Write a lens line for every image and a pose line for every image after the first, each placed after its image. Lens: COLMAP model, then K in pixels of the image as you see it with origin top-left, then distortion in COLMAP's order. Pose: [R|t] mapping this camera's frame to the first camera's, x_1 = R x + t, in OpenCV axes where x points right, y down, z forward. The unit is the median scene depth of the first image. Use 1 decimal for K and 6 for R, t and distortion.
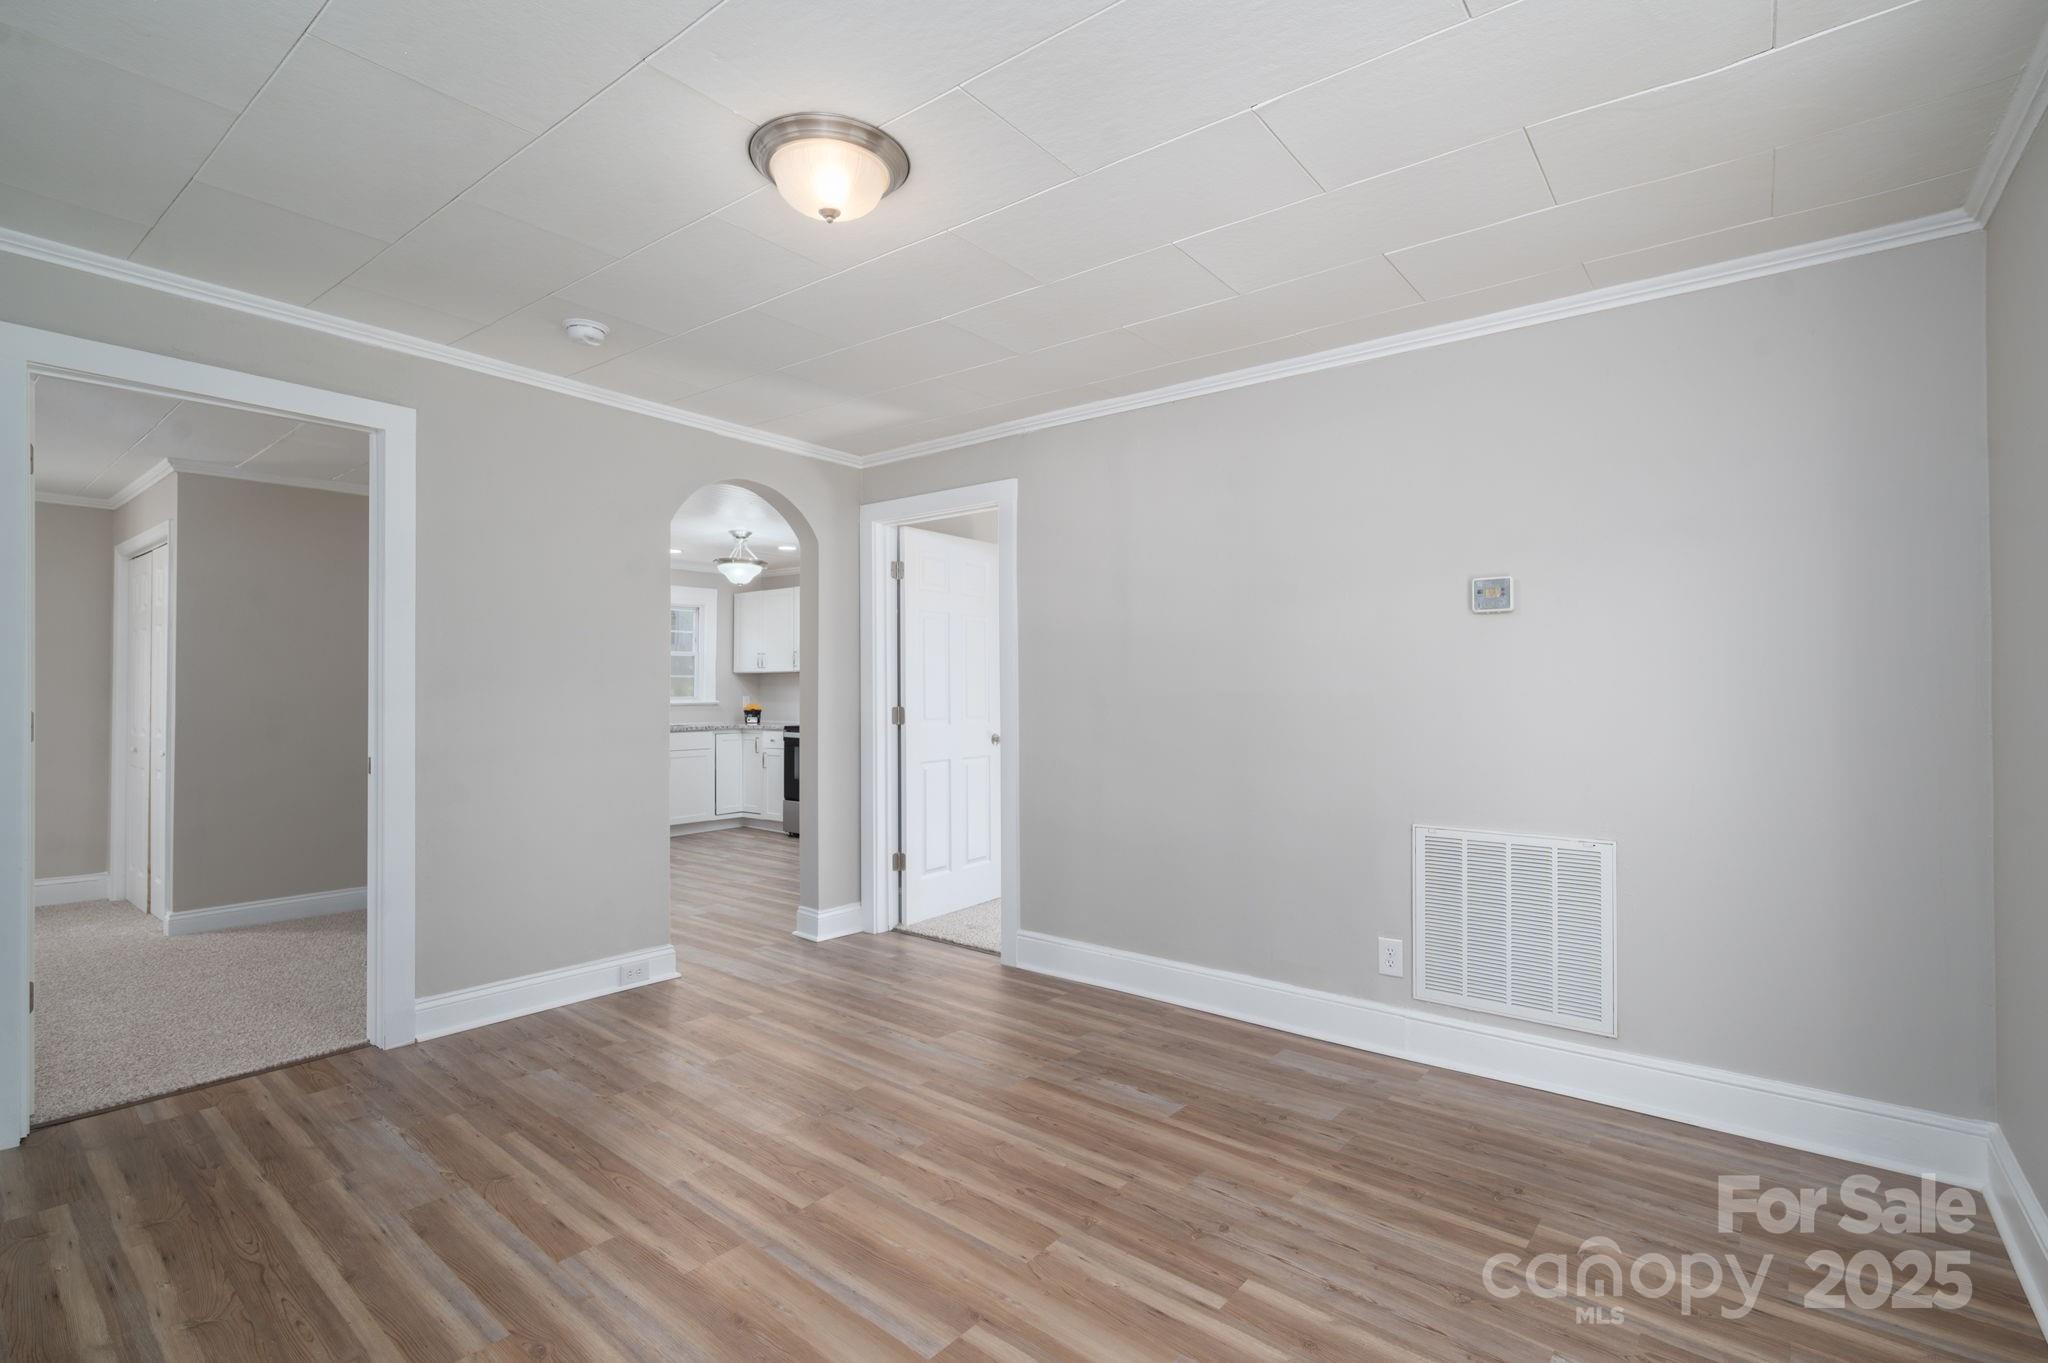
lens RADIAL K [[909.2, 0, 1021.9], [0, 909.2, 681.3], [0, 0, 1]] dist [-0.003391, 0.002421]
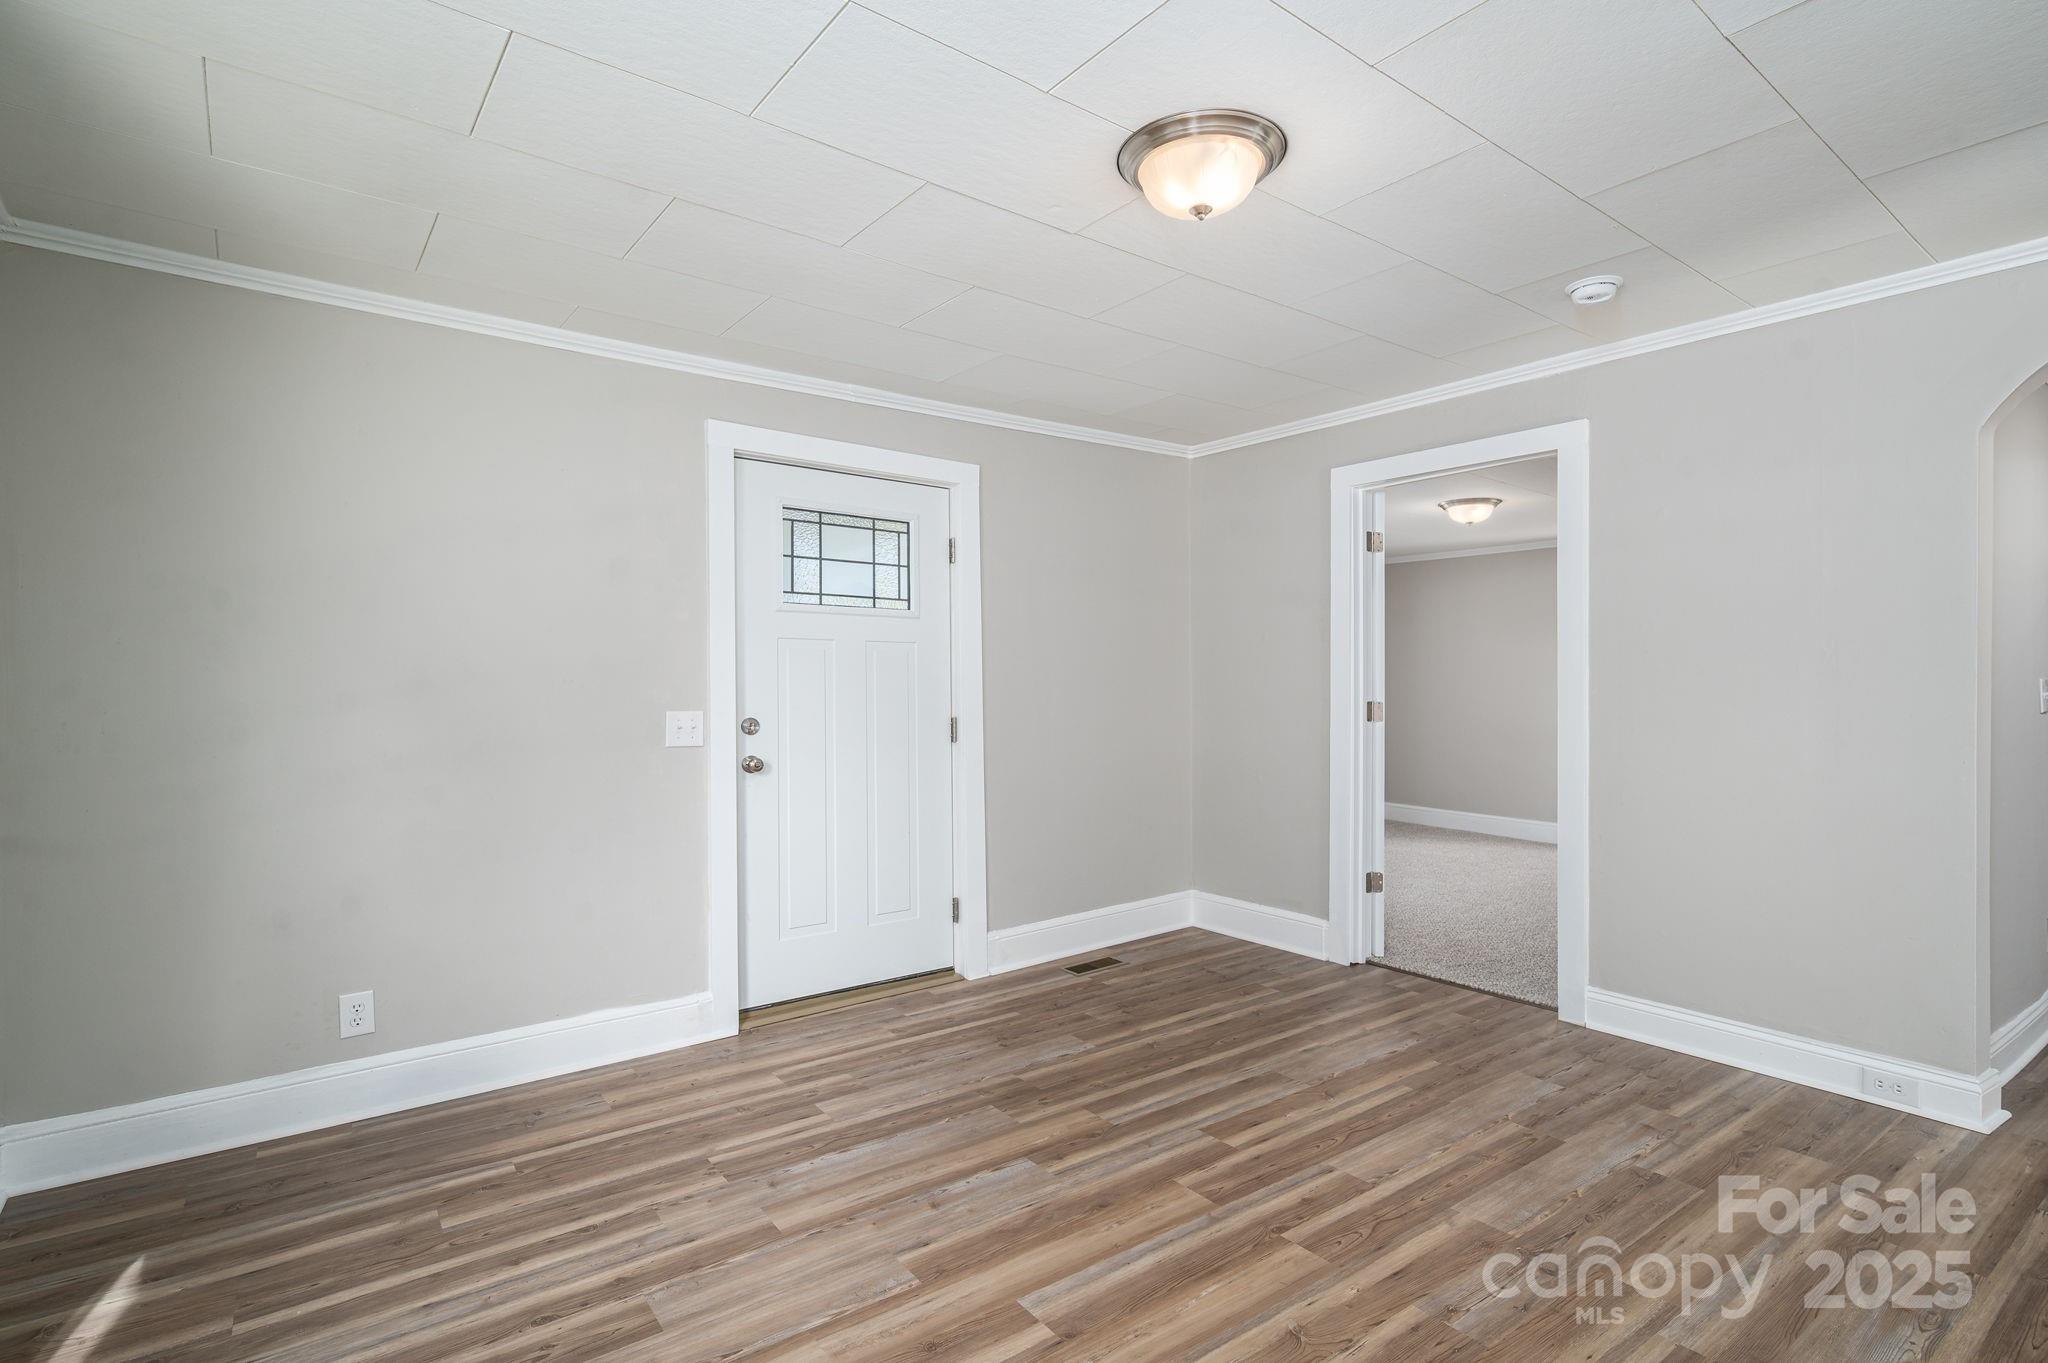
lens RADIAL K [[1004.3, 0, 1014.2], [0, 1004.3, 689.6], [0, 0, 1]] dist [0.000372, -0.002131]
pose [[-0.246607, 0.004672, -0.969104, 0.622493], [0.016380, 0.999866, 0.000652, 0.027999], [0.968977, -0.015713, -0.246650, 0.793272]]
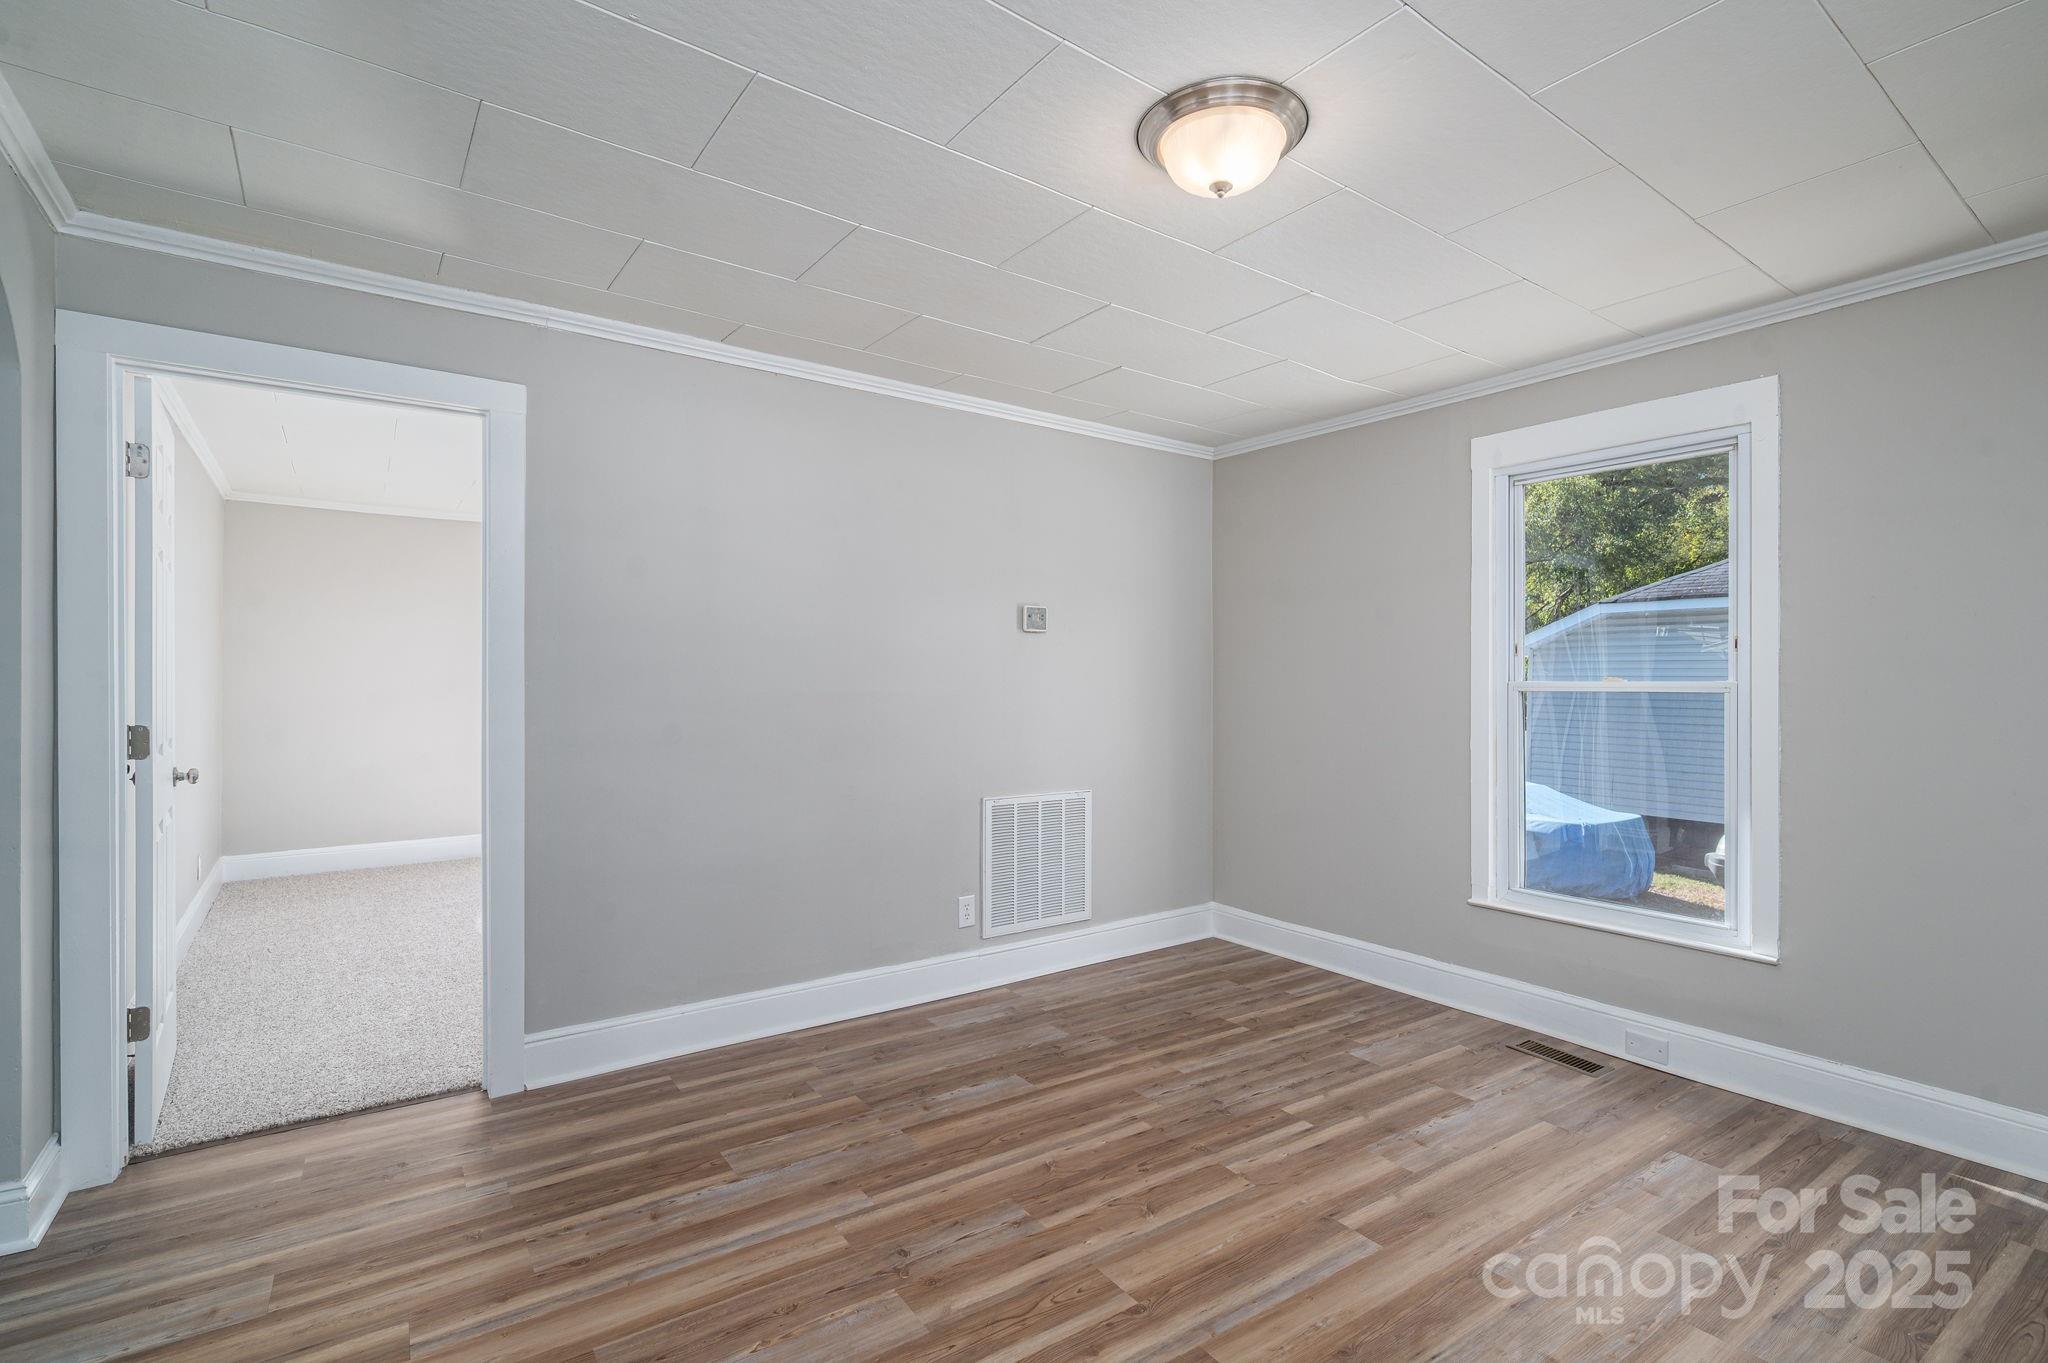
lens RADIAL K [[939.8, 0, 985.6], [0, 939.8, 671.6], [0, 0, 1]] dist [-0.000895, 0.000328]
pose [[0.306513, 0.014393, 0.951758, -0.899281], [-0.010320, 0.999877, -0.011798, 0.000546], [-0.951811, -0.006206, 0.306624, 0.690717]]
